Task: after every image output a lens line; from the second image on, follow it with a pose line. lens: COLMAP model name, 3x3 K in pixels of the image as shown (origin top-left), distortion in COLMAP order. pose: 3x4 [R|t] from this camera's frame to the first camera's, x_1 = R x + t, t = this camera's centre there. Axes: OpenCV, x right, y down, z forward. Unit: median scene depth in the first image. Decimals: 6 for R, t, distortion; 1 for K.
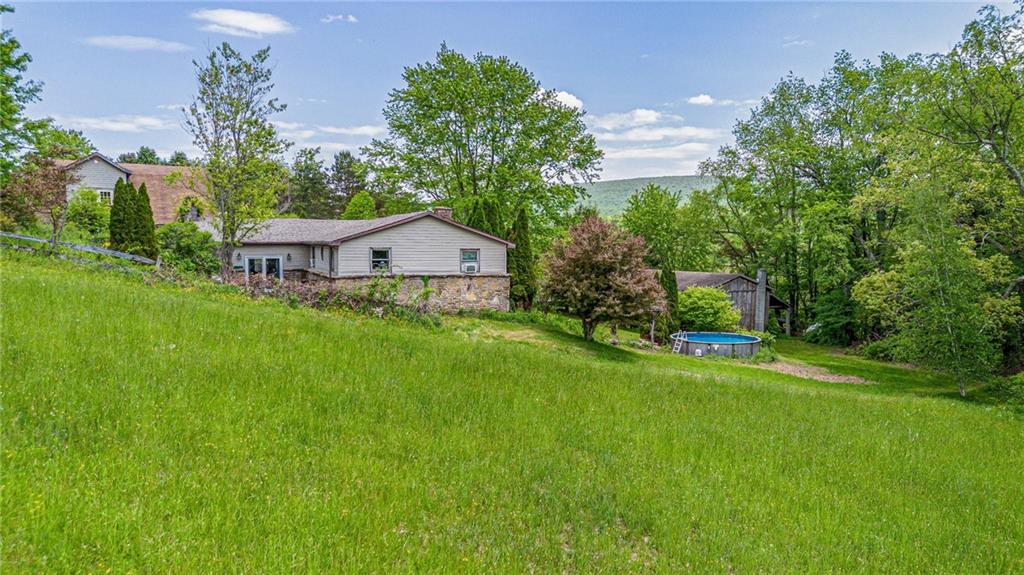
lens RADIAL K [[714.1, 0, 512.0], [0, 714.1, 287.5], [0, 0, 1]] dist [0.068936, -0.067672]
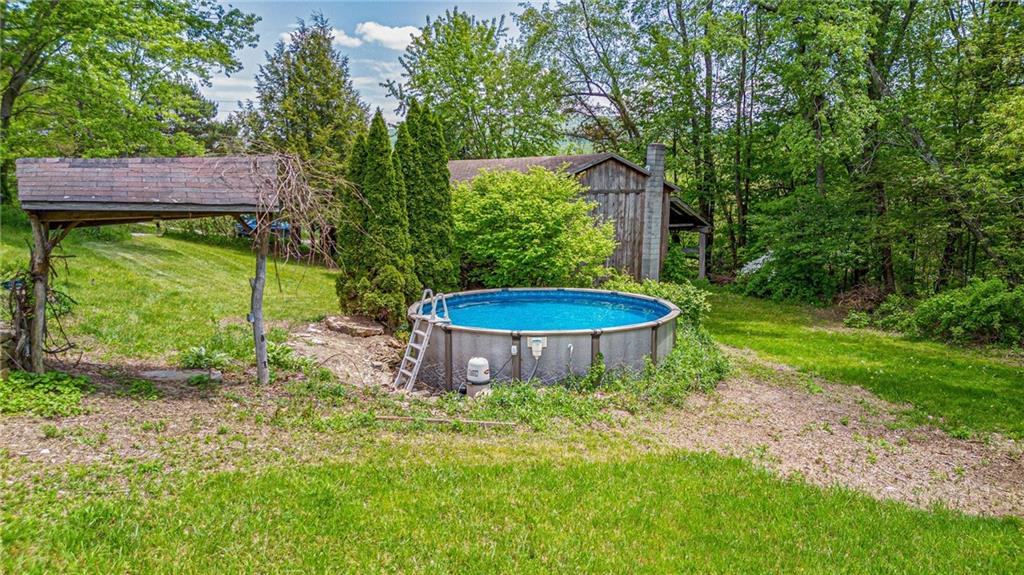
lens RADIAL K [[714.1, 0, 512.0], [0, 714.1, 287.5], [0, 0, 1]] dist [0.068936, -0.067672]
pose [[0.984602, -0.033787, 0.171513, 0.156319], [0.019658, 0.996321, 0.083419, 0.024653], [-0.173700, -0.078763, 0.981644, 0.501098]]
